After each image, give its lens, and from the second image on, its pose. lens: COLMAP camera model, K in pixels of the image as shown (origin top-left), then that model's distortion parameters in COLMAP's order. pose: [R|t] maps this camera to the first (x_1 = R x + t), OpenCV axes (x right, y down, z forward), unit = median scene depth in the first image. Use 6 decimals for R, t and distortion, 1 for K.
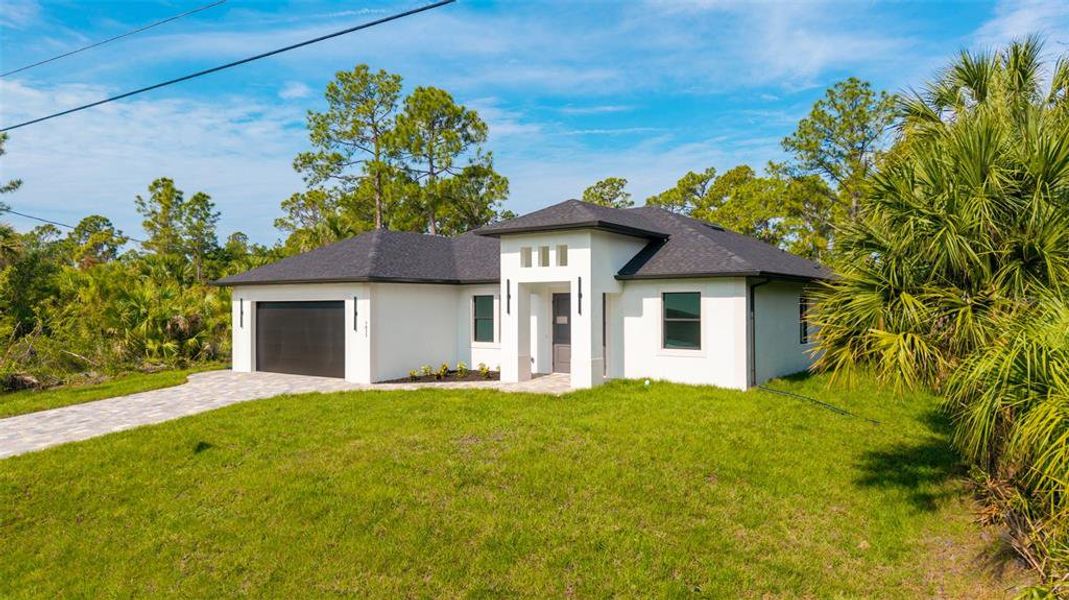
lens RADIAL K [[723.5, 0, 561.7], [0, 723.5, 299.6], [0, 0, 1]] dist [0.026601, -0.001884]
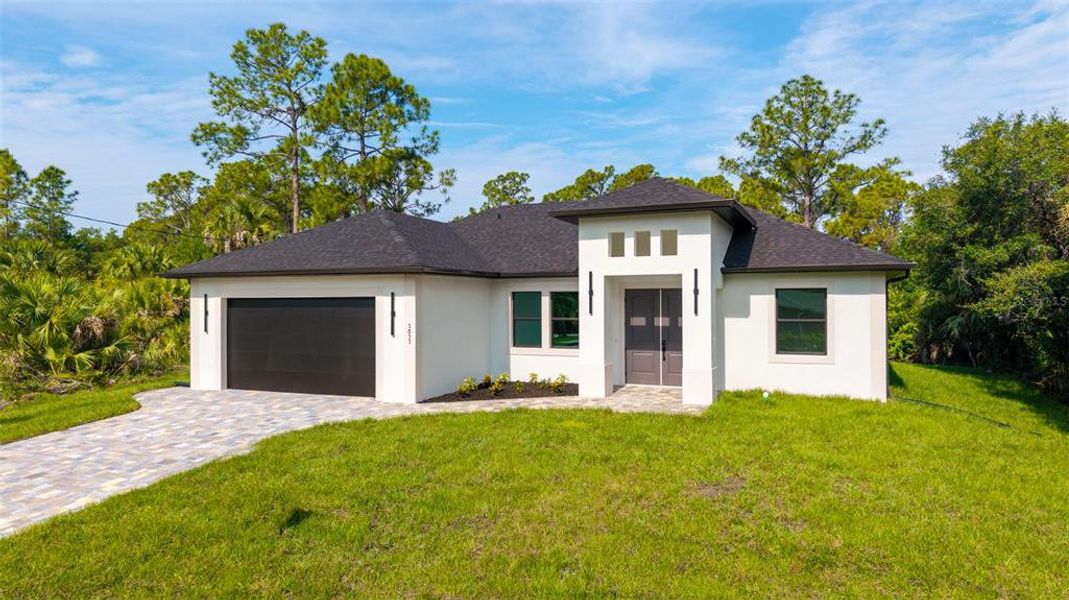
lens RADIAL K [[715.8, 0, 550.7], [0, 715.8, 299.1], [0, 0, 1]] dist [0.021084, -0.005246]
pose [[0.979200, 0.002290, 0.202887, -0.239747], [-0.002397, 0.999997, 0.000283, 0.002418], [-0.202885, -0.000763, 0.979202, 0.187242]]
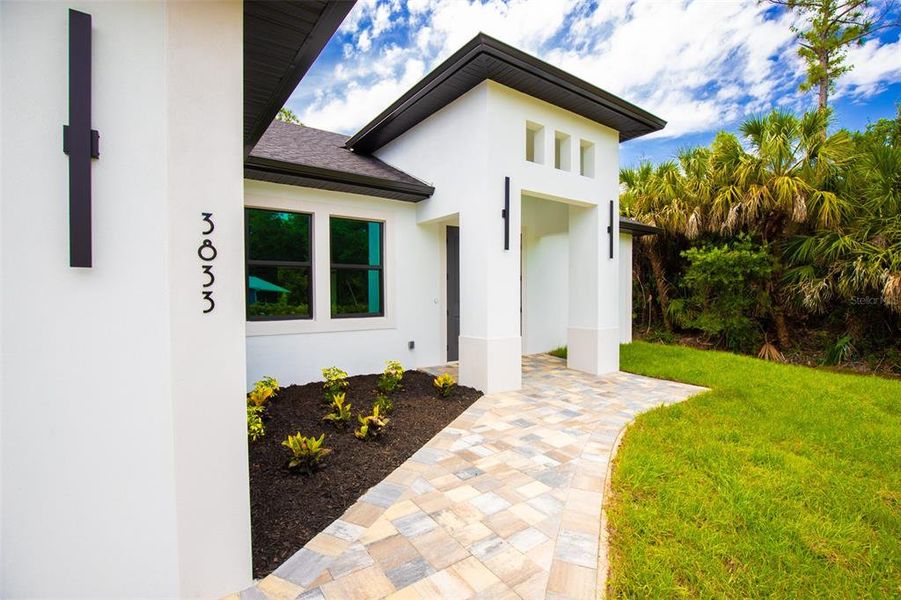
lens RADIAL K [[409.2, 0, 455.1], [0, 409.2, 300.7], [0, 0, 1]] dist [-0.030844, 0.000040]
pose [[0.345628, -0.016271, 0.938231, -0.287479], [-0.003911, 0.999816, 0.018780, 0.040439], [-0.938364, -0.010160, 0.345501, 0.797876]]
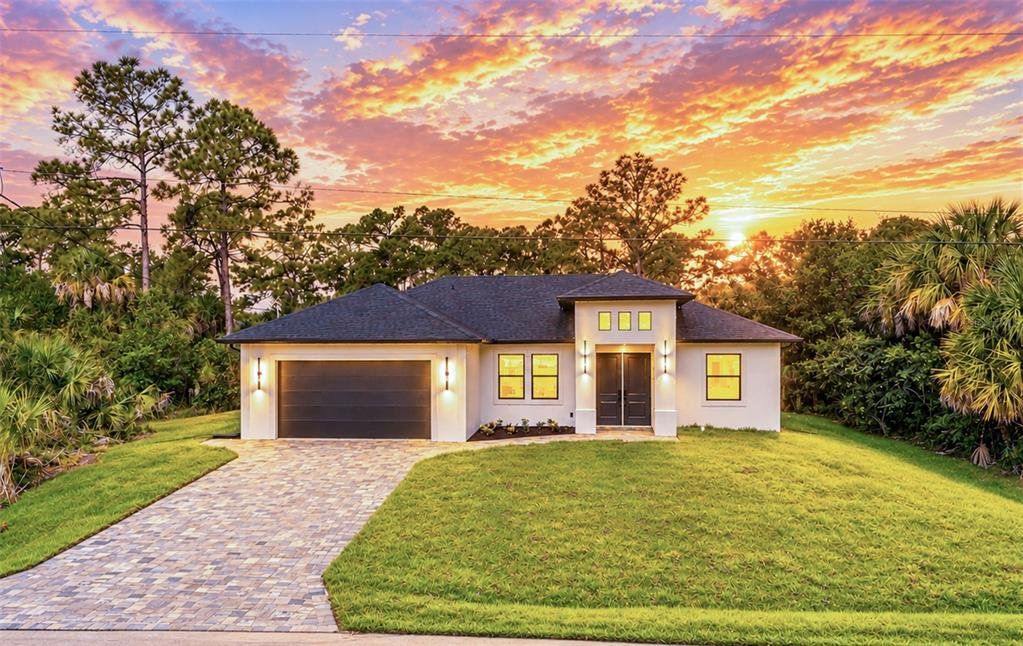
lens RADIAL K [[869.1, 0, 508.5], [0, 869.1, 352.2], [0, 0, 1]] dist [0.039614, 0.001202]
pose [[0.872276, 0.001718, 0.489010, -0.699779], [-0.005338, 0.999968, 0.006008, -0.016392], [-0.488984, -0.007851, 0.872257, -0.081795]]
